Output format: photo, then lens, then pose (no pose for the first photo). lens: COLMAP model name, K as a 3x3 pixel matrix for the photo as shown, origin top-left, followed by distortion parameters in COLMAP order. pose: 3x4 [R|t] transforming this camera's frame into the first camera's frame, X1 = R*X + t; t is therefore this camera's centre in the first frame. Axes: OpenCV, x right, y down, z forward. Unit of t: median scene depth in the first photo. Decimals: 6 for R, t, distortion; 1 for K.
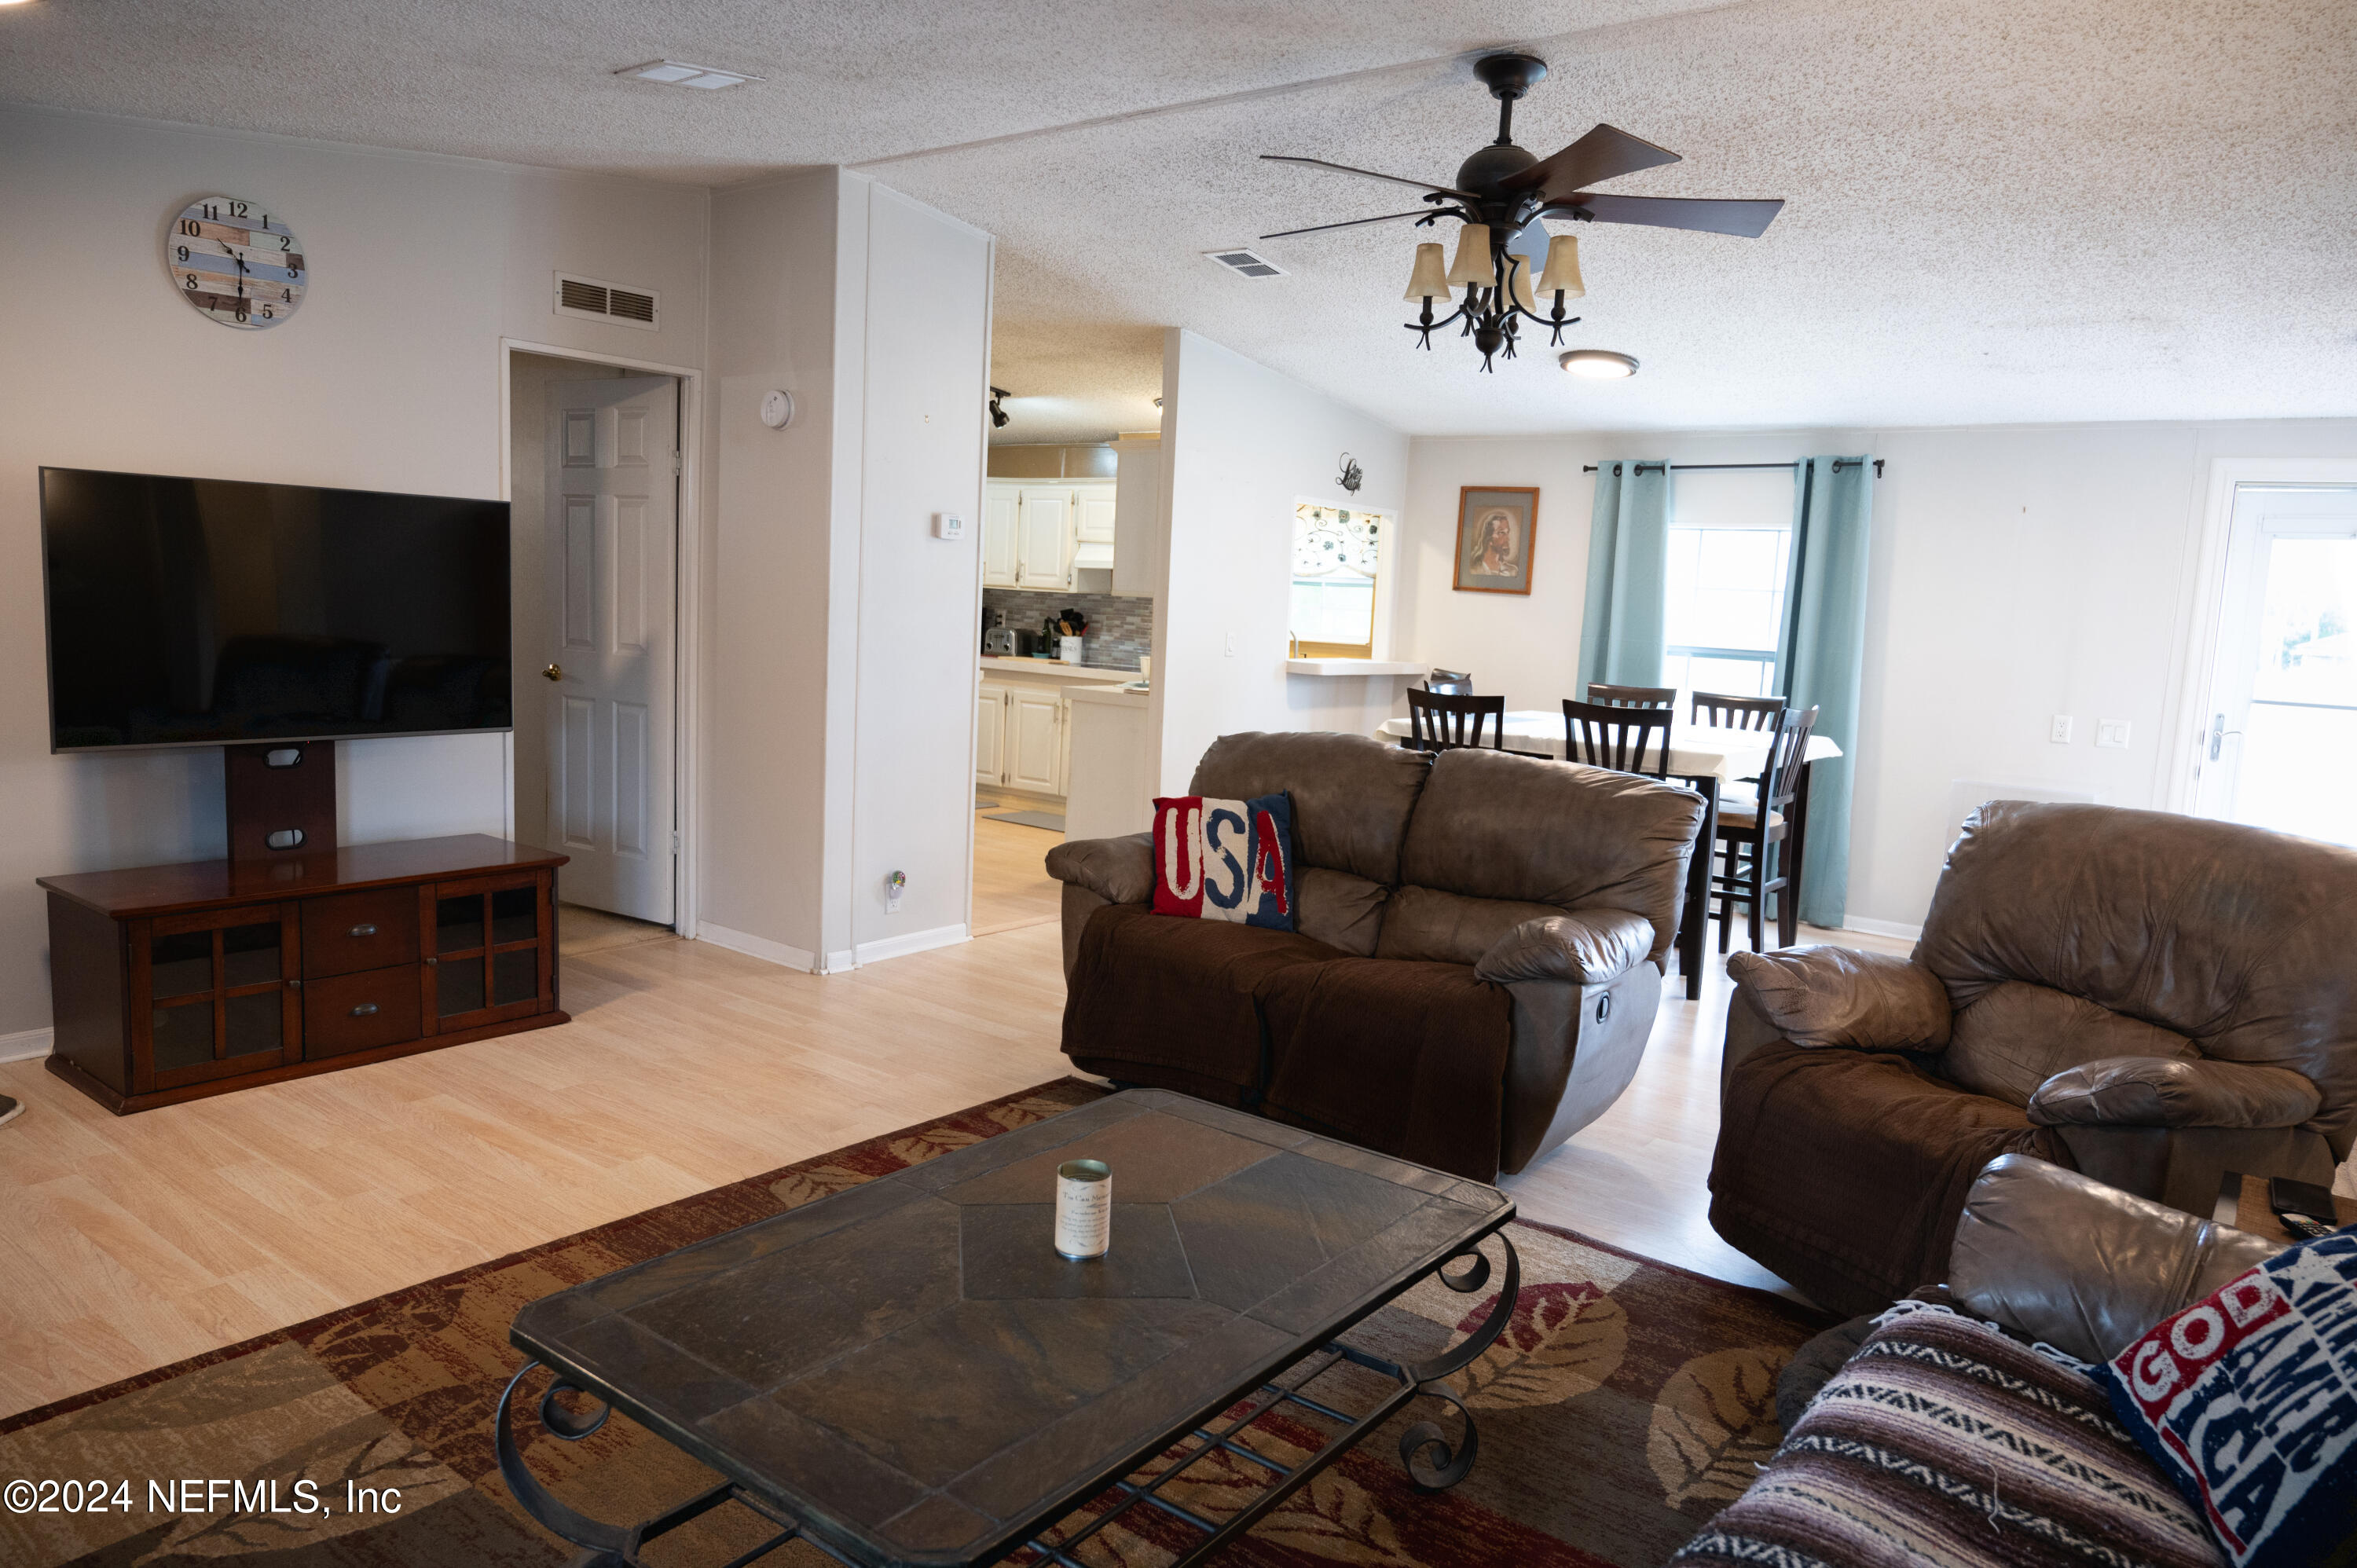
lens RADIAL K [[1562.3, 0, 1171.1], [0, 1562.3, 779.1], [0, 0, 1]] dist [-0.005547, -0.002158]
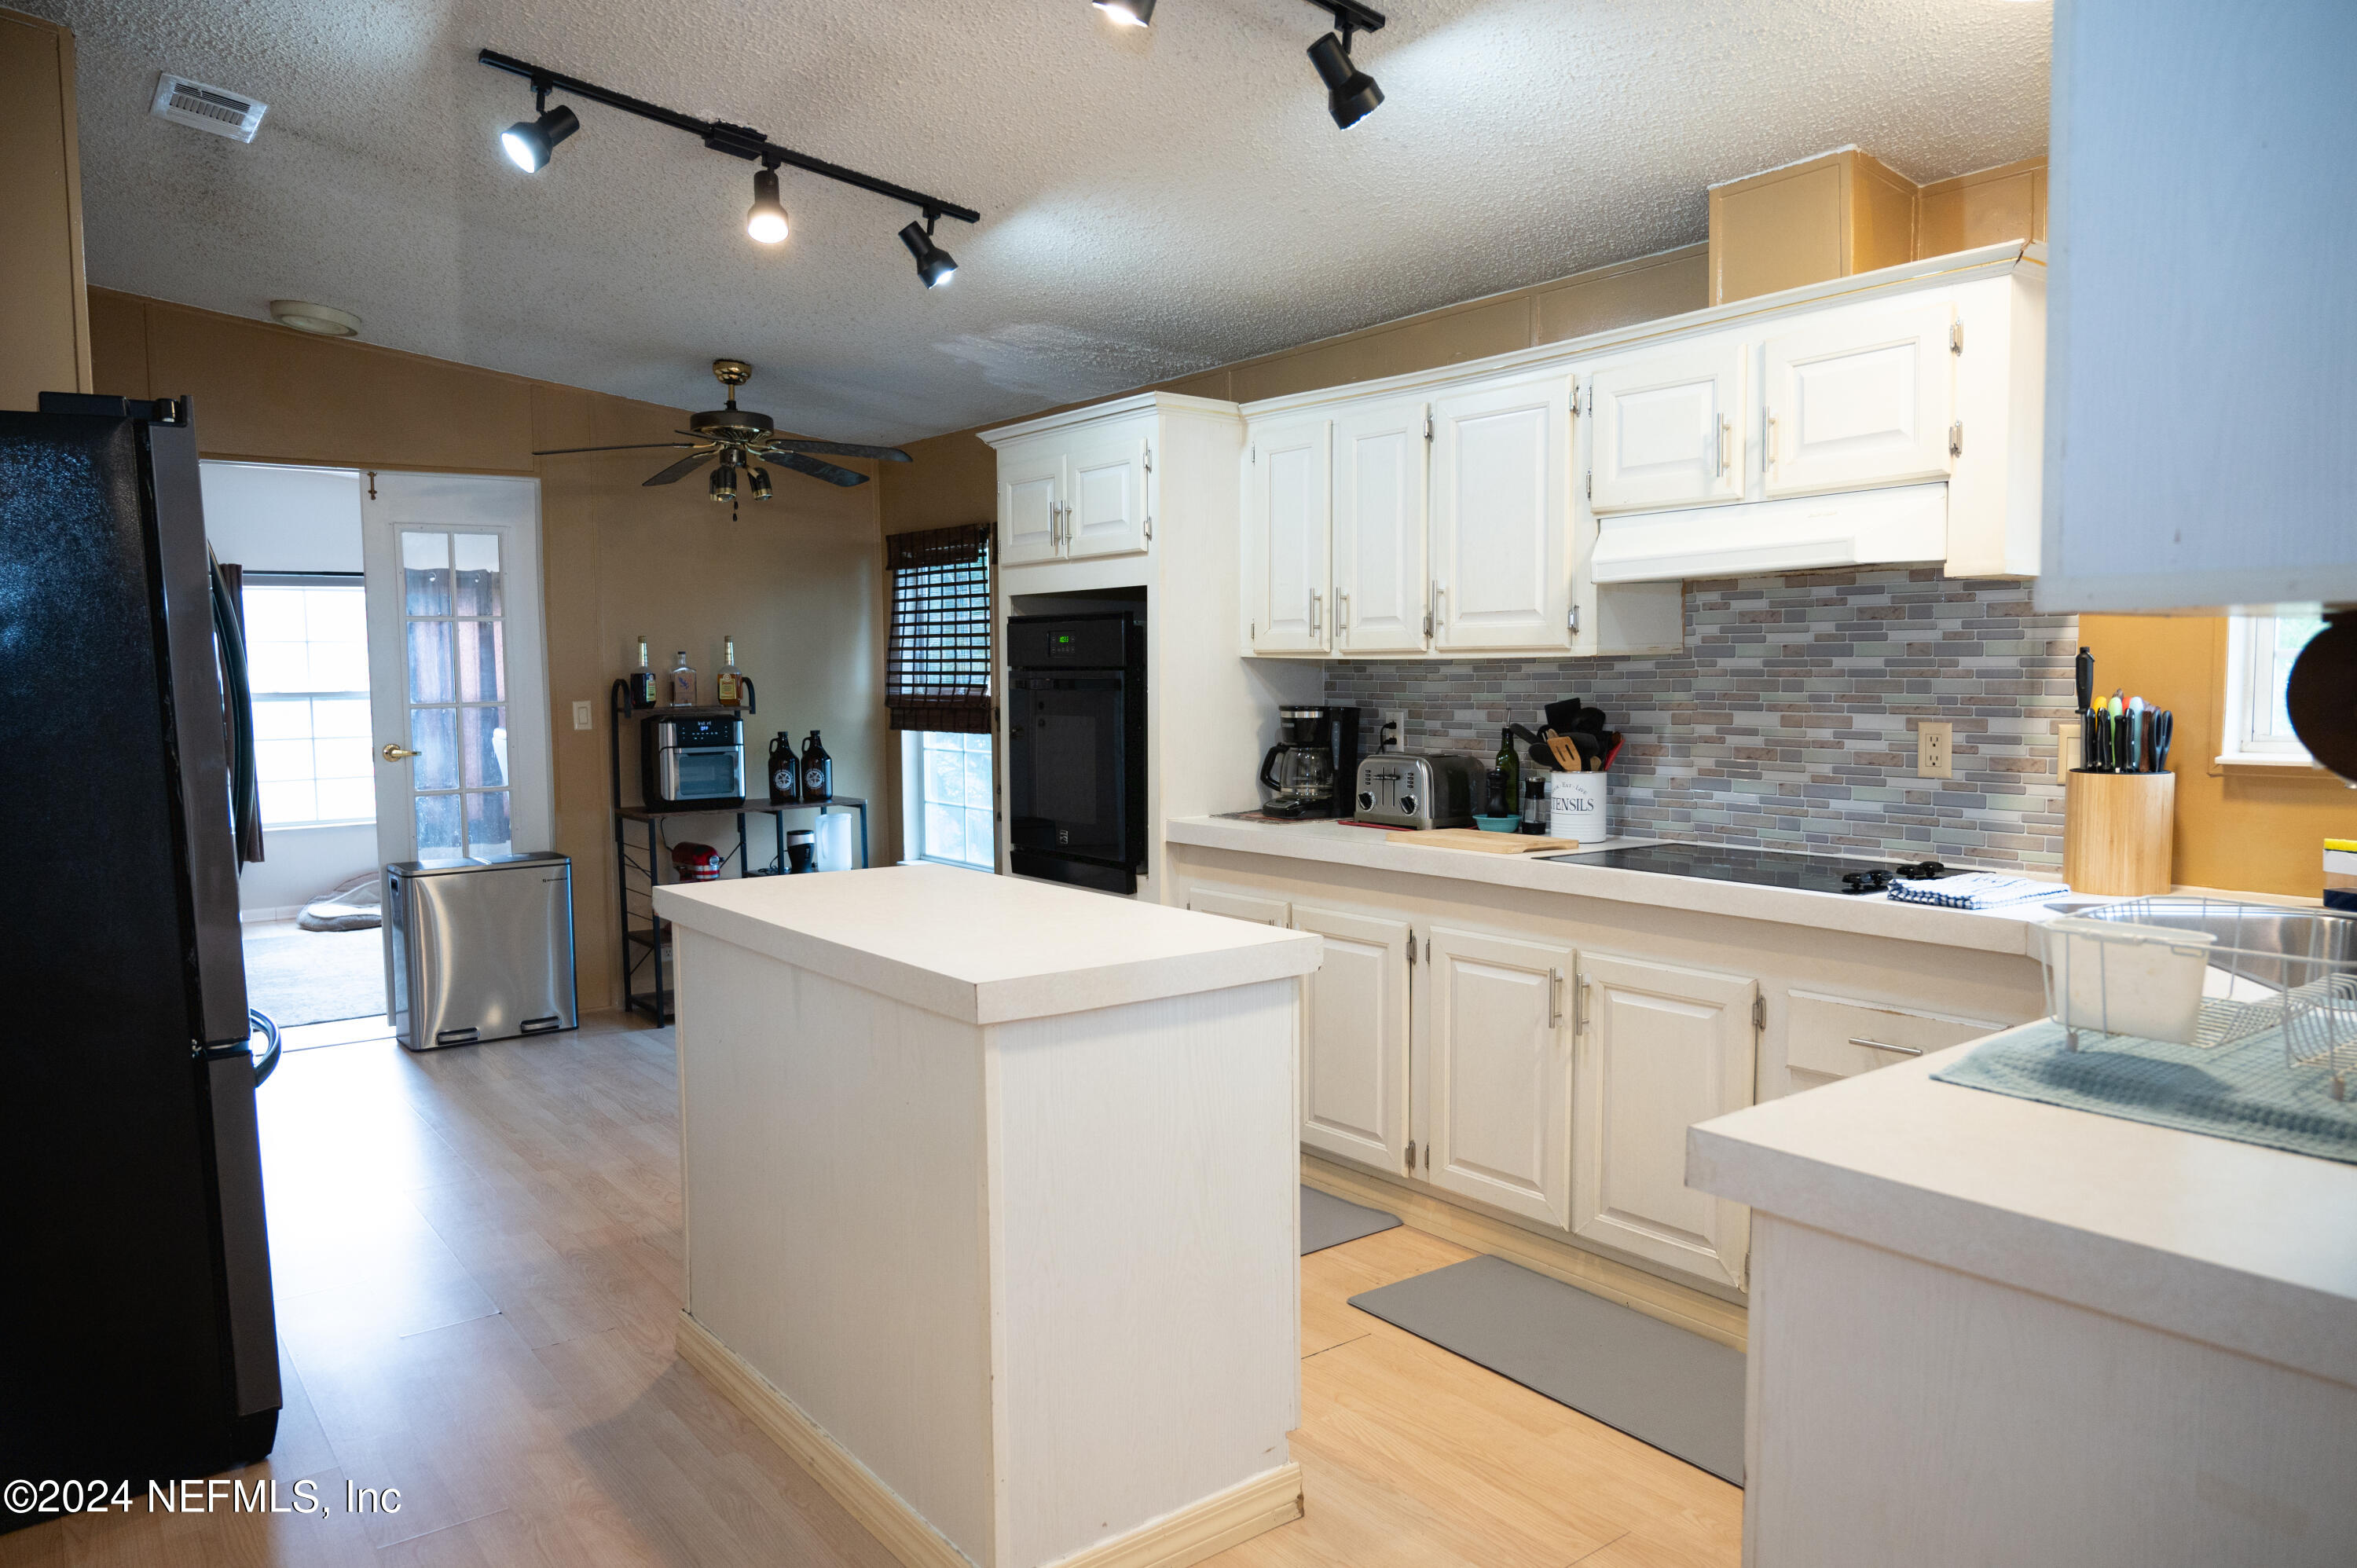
lens RADIAL K [[1560.0, 0, 1185.9], [0, 1560.0, 789.6], [0, 0, 1]] dist [-0.008119, -0.004921]
pose [[0.966667, -0.042104, -0.252552, -0.081658], [0.029367, 0.998109, -0.053993, -0.093850], [0.254348, 0.044776, 0.966076, 0.824587]]
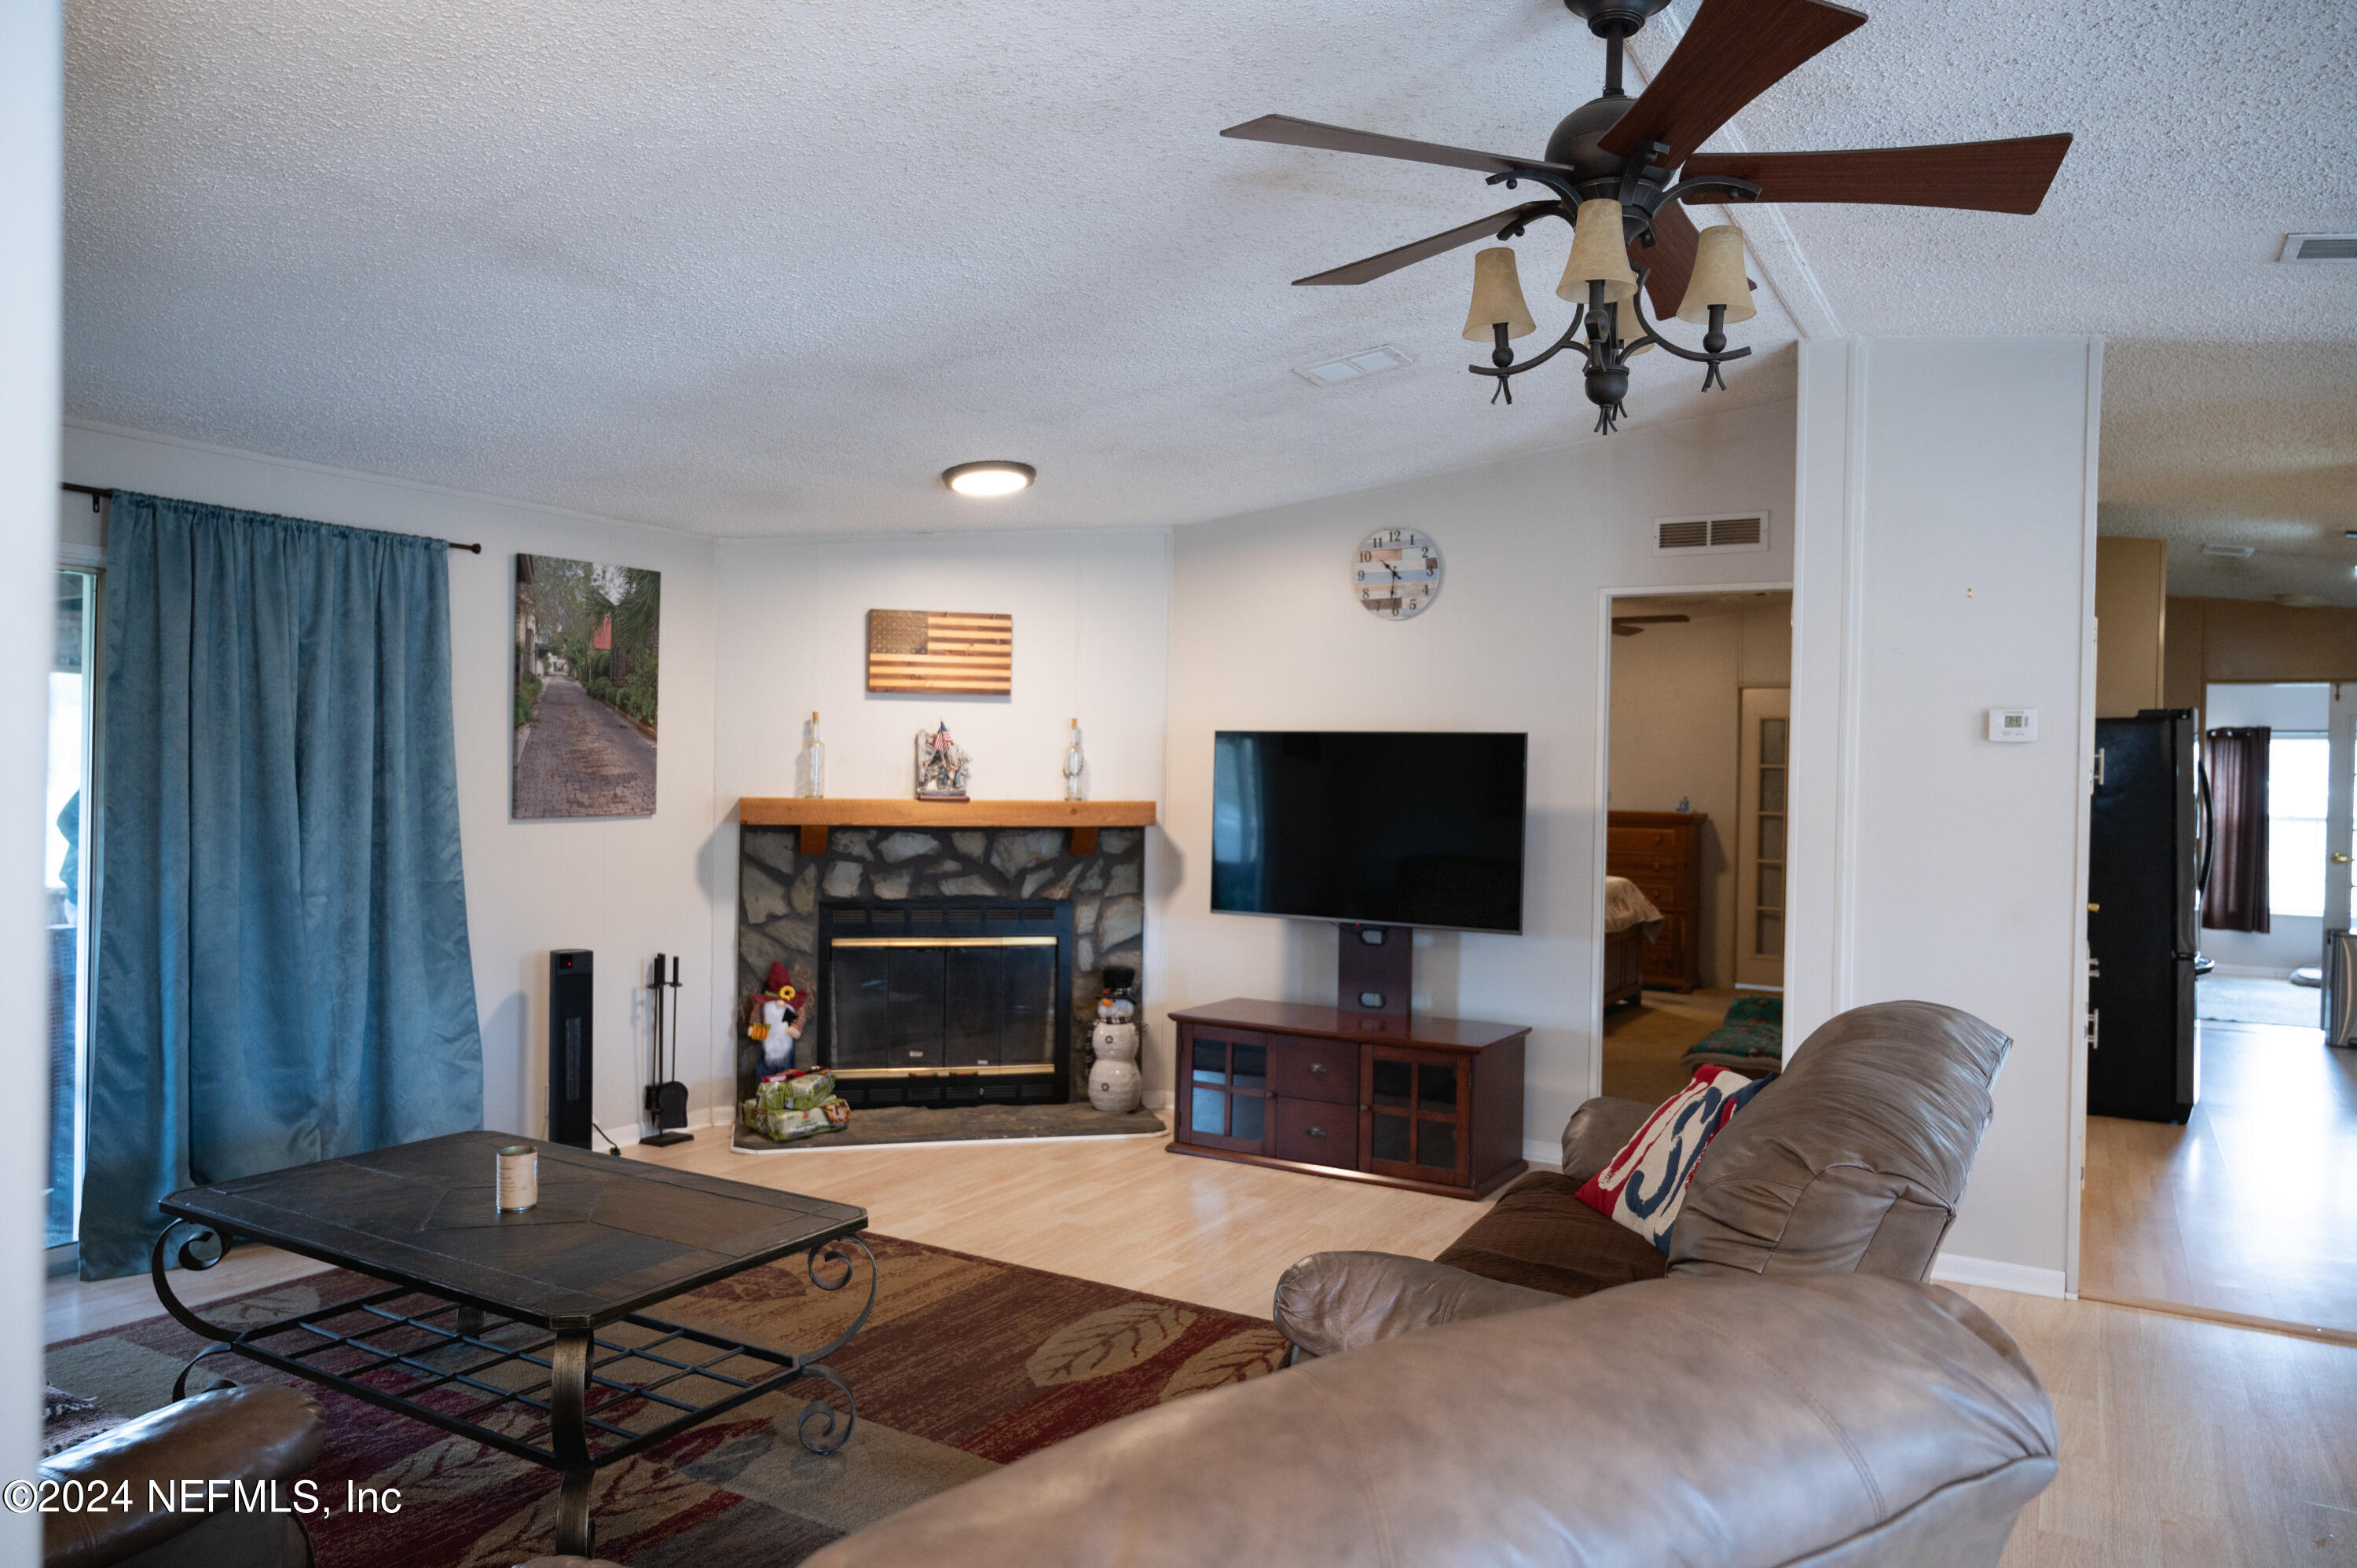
lens RADIAL K [[1560.0, 0, 1185.9], [0, 1560.0, 789.6], [0, 0, 1]] dist [-0.008119, -0.004921]
pose [[0.136431, -0.035519, -0.990013, 0.439533], [-0.137236, 0.989044, -0.054396, -0.026981], [0.981098, 0.143287, 0.130062, 0.406423]]
